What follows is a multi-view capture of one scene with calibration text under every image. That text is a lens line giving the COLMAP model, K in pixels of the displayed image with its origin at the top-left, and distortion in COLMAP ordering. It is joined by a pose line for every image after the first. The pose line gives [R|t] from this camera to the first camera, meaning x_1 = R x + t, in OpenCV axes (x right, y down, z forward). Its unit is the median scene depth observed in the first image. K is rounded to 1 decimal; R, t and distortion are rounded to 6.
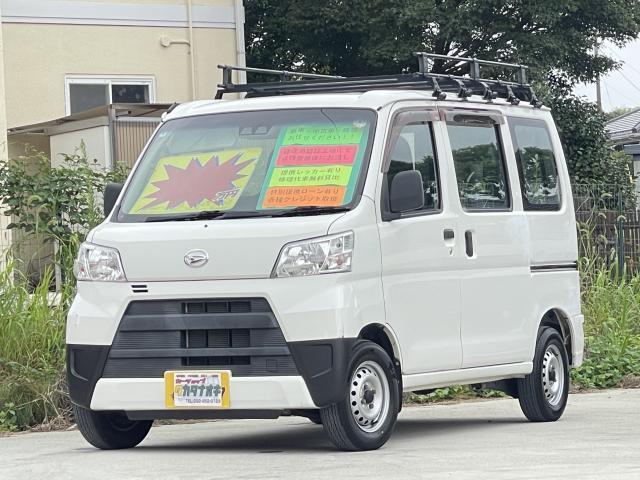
lens RADIAL K [[2865.2, 0, 320.0], [0, 2865.2, 240.0], [0, 0, 1]] dist [0.140372, 0.001149]
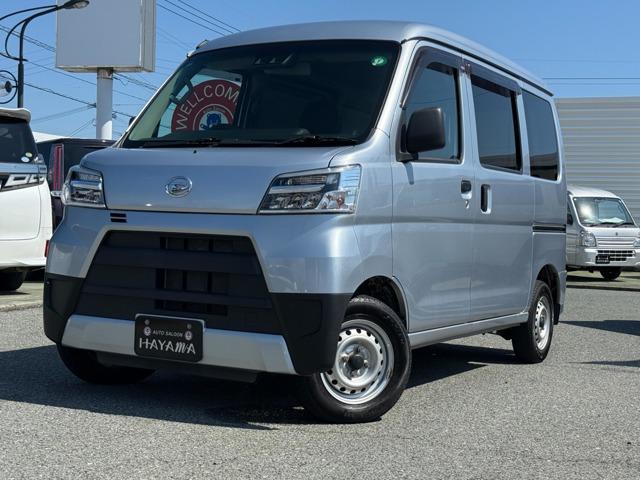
lens RADIAL K [[1001.1, 0, 320.0], [0, 1001.1, 240.0], [0, 0, 1]] dist [0.013723, 0.014270]
pose [[0.995303, 0.069208, -0.067698, 0.020605], [-0.067579, 0.997373, 0.026065, 0.011319], [0.069324, -0.021367, 0.997365, 0.685563]]
